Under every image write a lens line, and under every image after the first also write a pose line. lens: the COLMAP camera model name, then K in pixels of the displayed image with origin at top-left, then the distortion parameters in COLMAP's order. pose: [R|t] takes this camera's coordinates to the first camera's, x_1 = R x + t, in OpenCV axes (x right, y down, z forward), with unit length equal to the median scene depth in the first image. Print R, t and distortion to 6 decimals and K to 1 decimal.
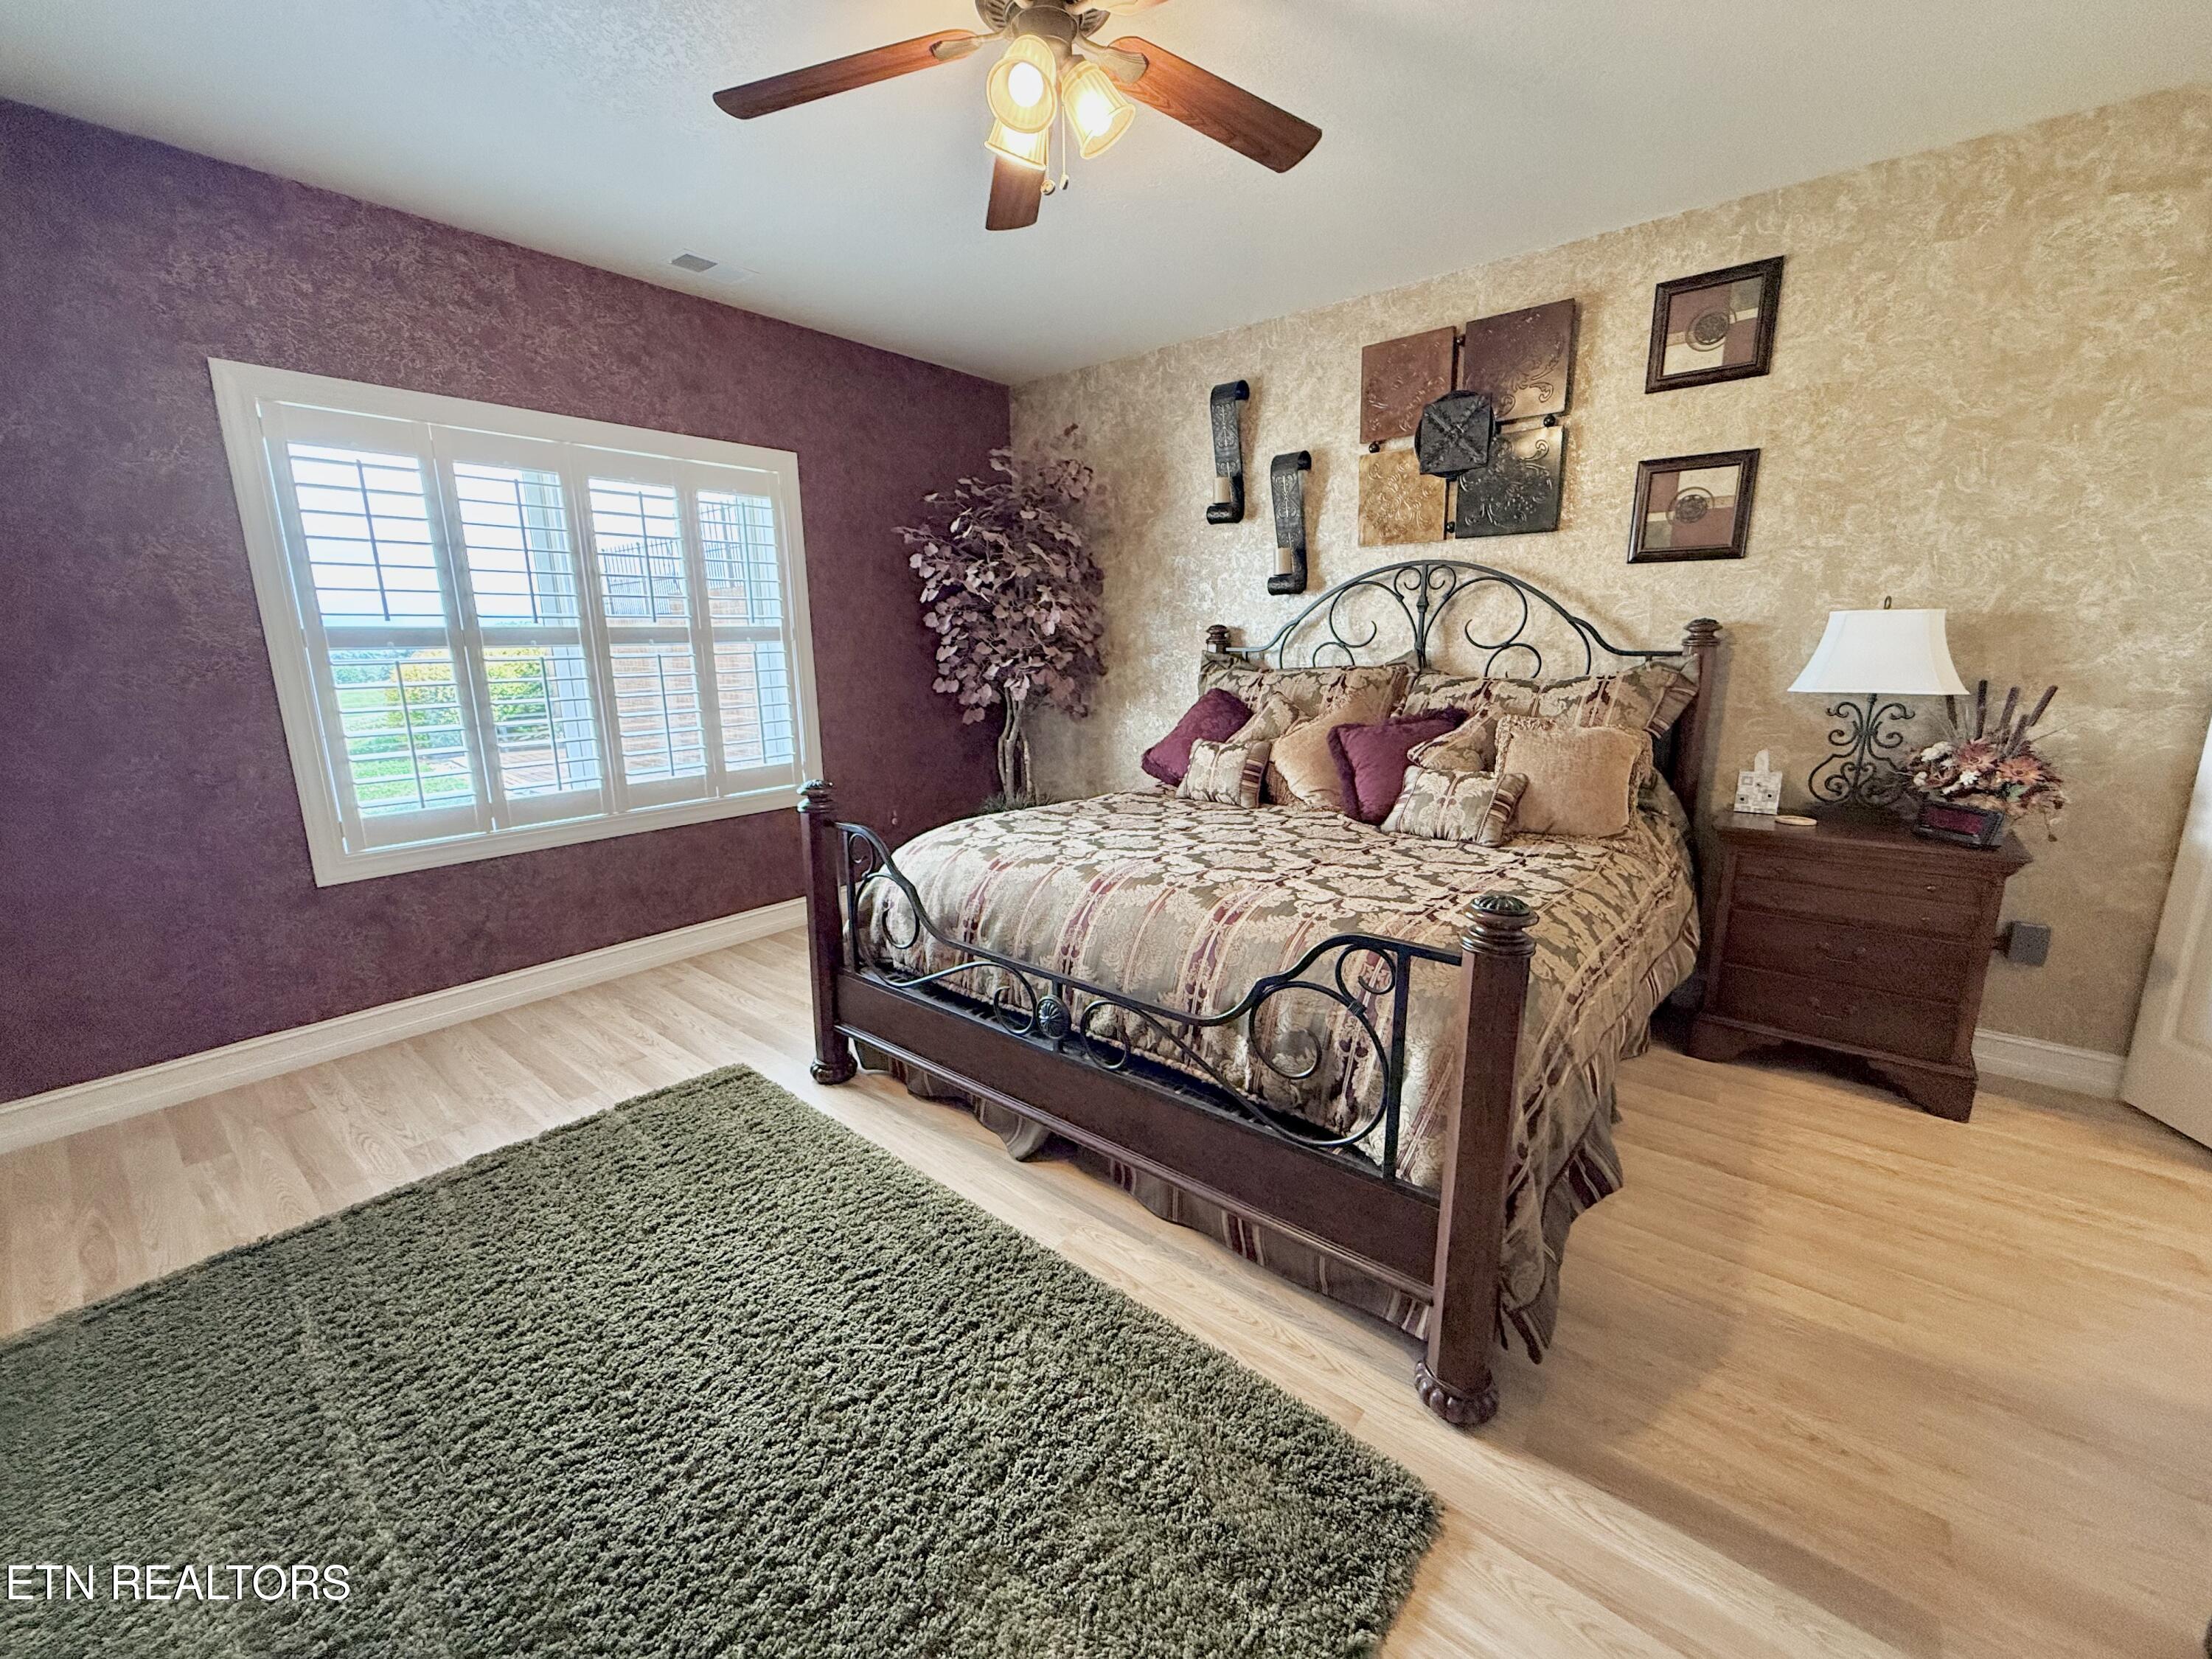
lens RADIAL K [[882.7, 0, 1106.8], [0, 882.7, 826.6], [0, 0, 1]] dist [-0.002441, -0.000371]
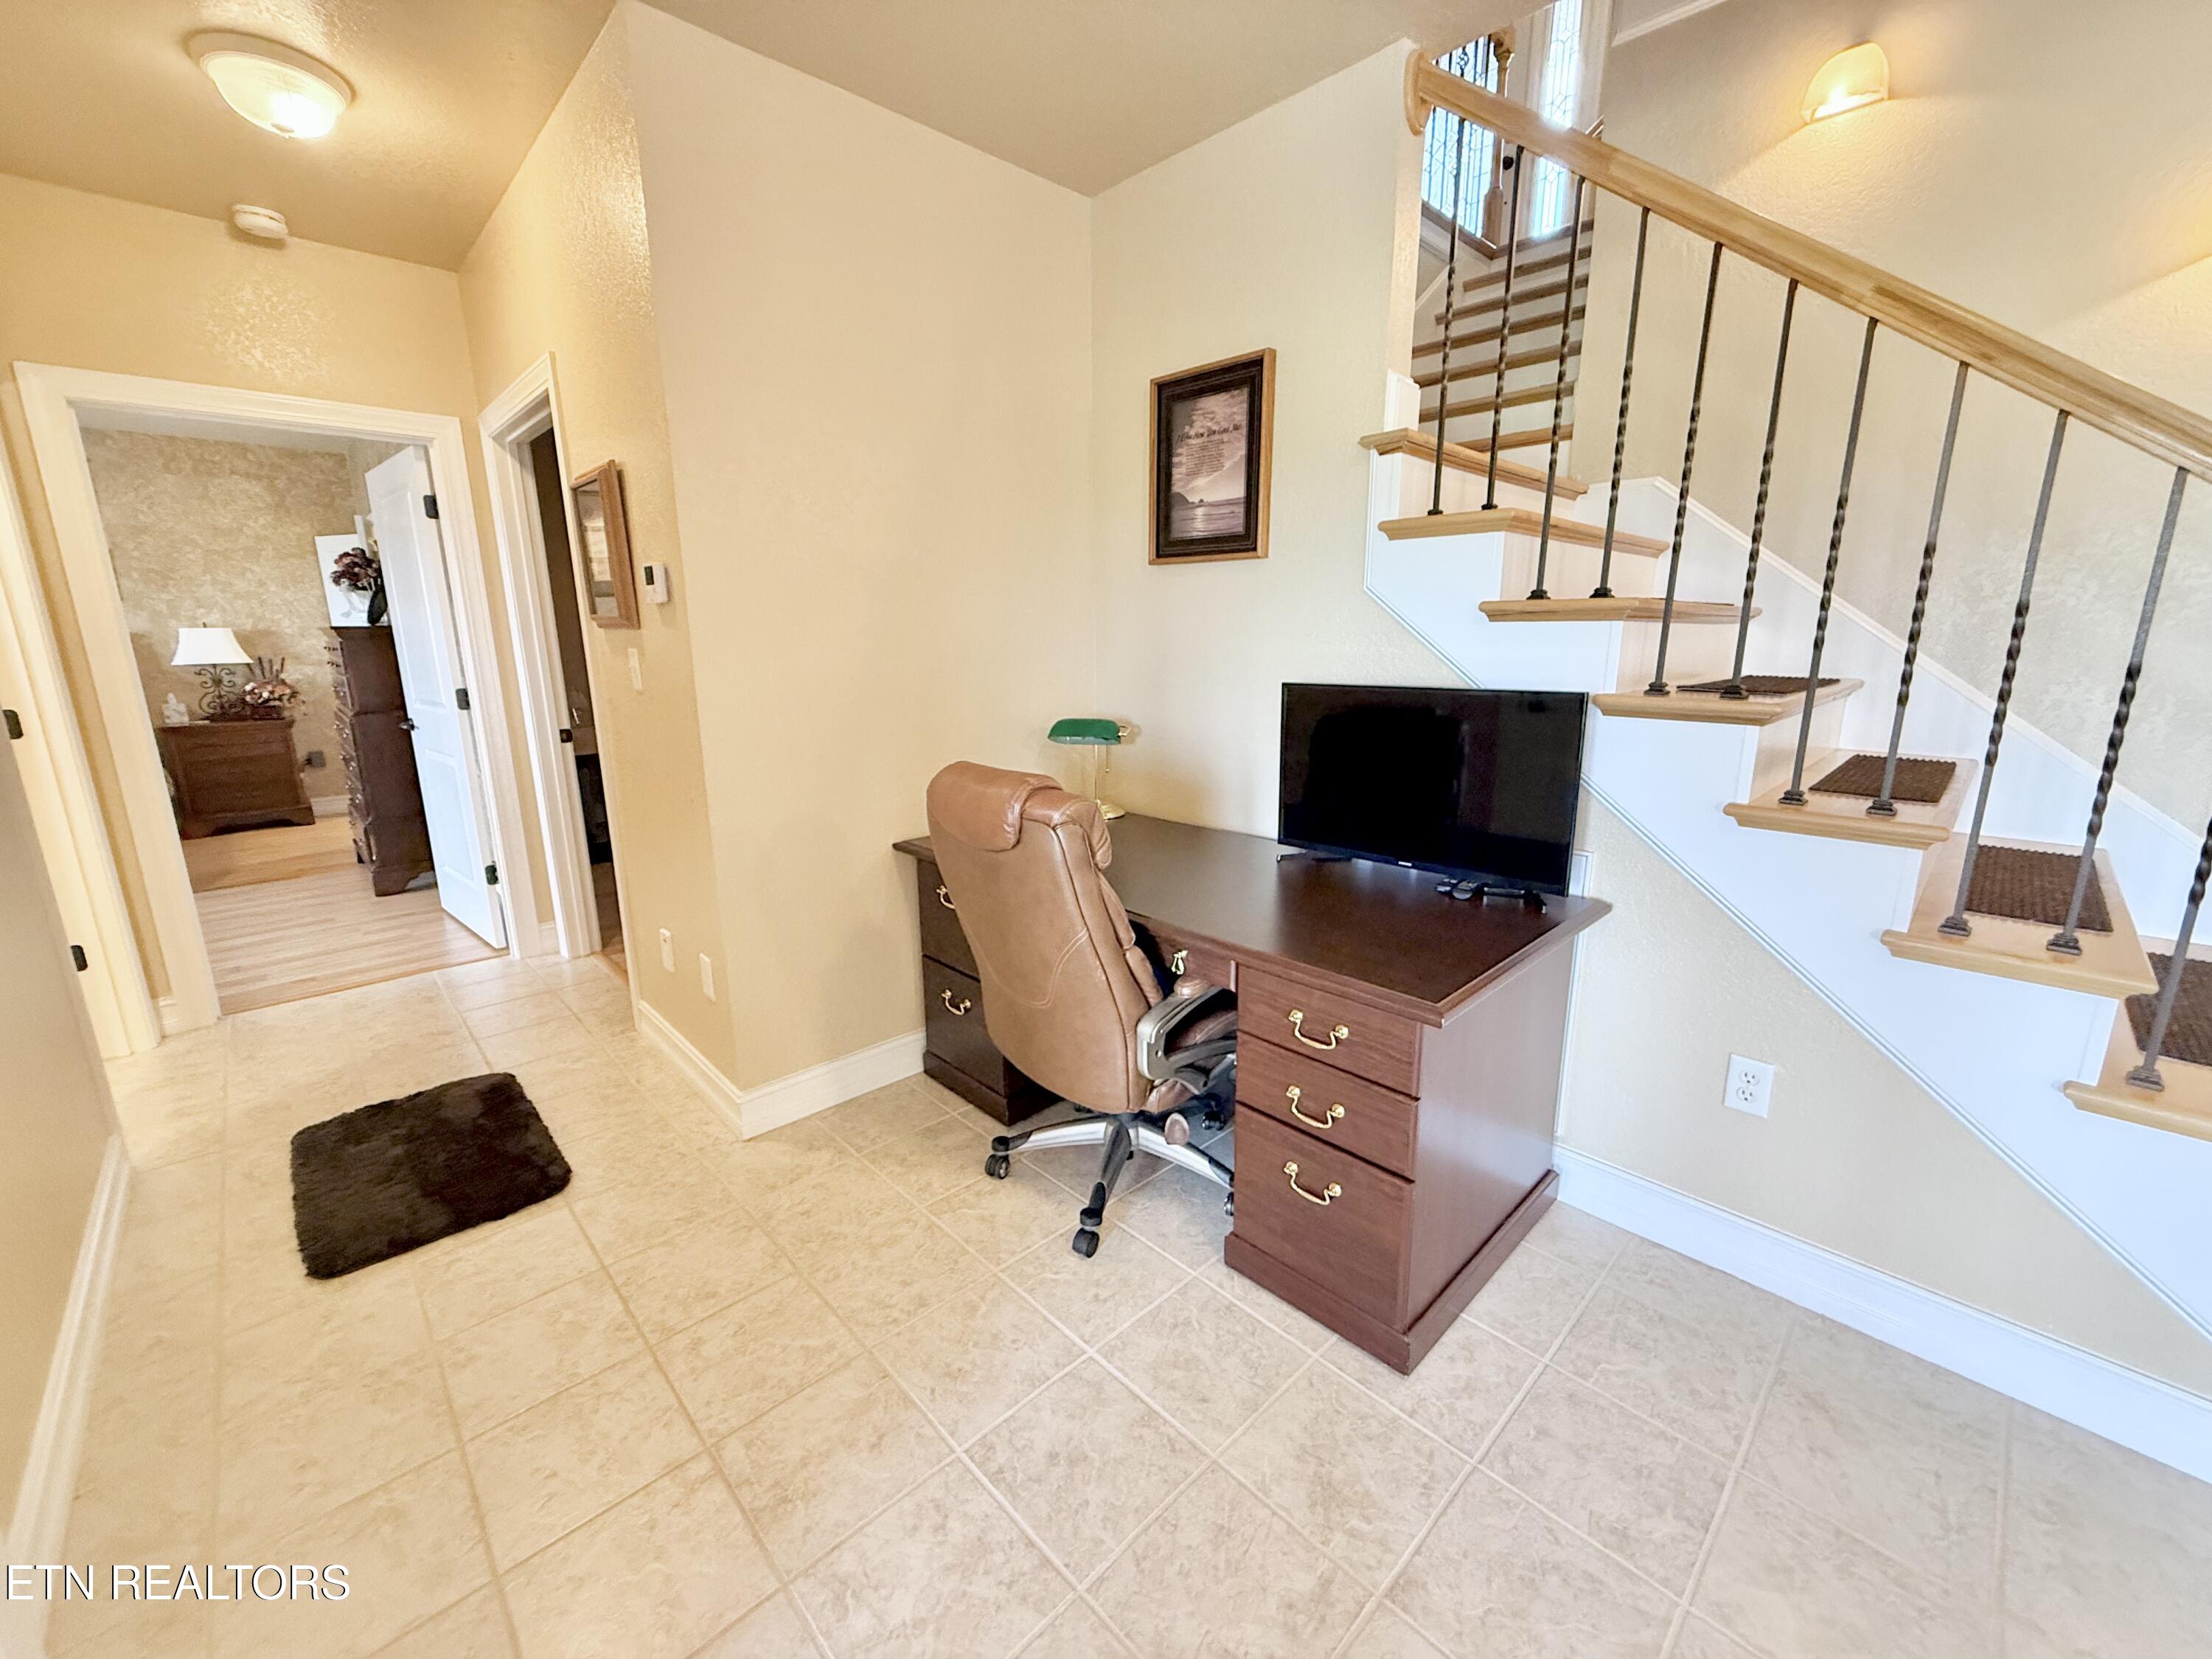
lens RADIAL K [[882.7, 0, 1098.1], [0, 882.7, 831.6], [0, 0, 1]] dist [-0.002441, -0.000371]
pose [[0.119106, -0.216889, 0.968903, -1.260594], [0.217987, 0.957752, 0.187596, 0.363055], [-0.968657, 0.188864, 0.161353, -1.633400]]
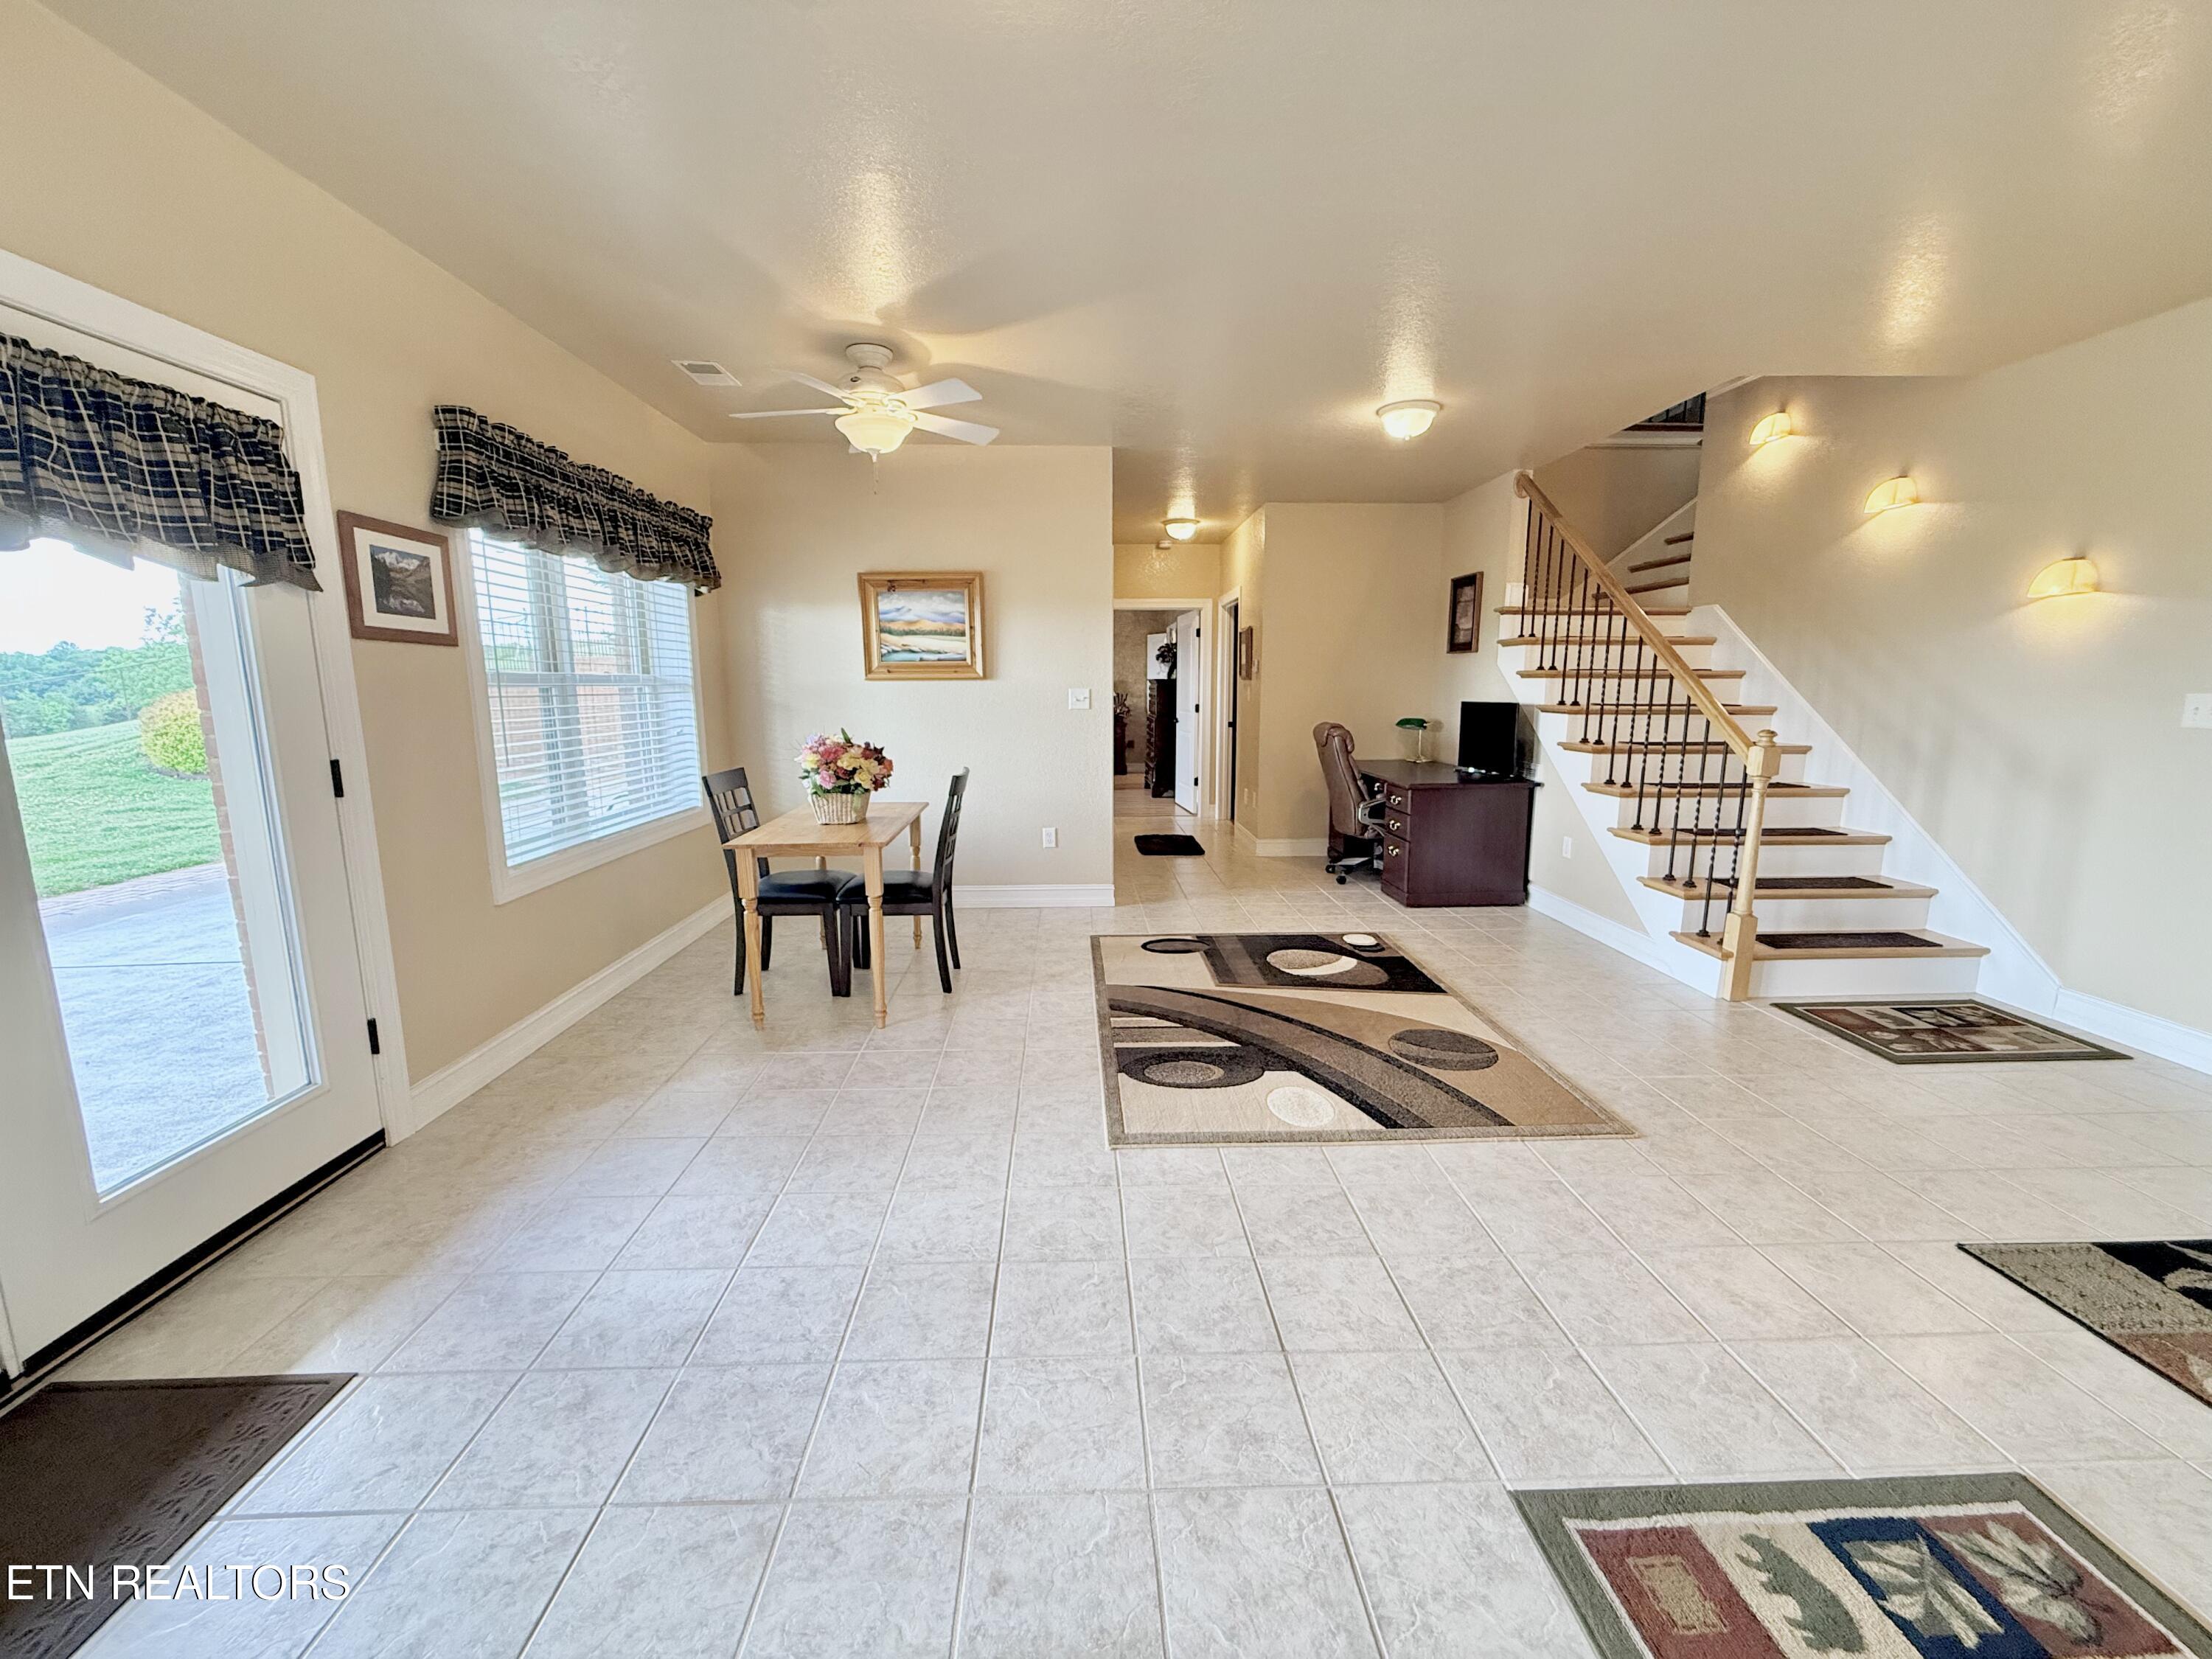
lens RADIAL K [[882.7, 0, 1098.6], [0, 882.7, 827.8], [0, 0, 1]] dist [-0.002441, -0.000371]
pose [[0.749989, -0.098737, 0.654040, -2.981990], [0.136302, 0.990644, -0.006745, 0.724012], [-0.647255, 0.094205, 0.756430, -3.146930]]
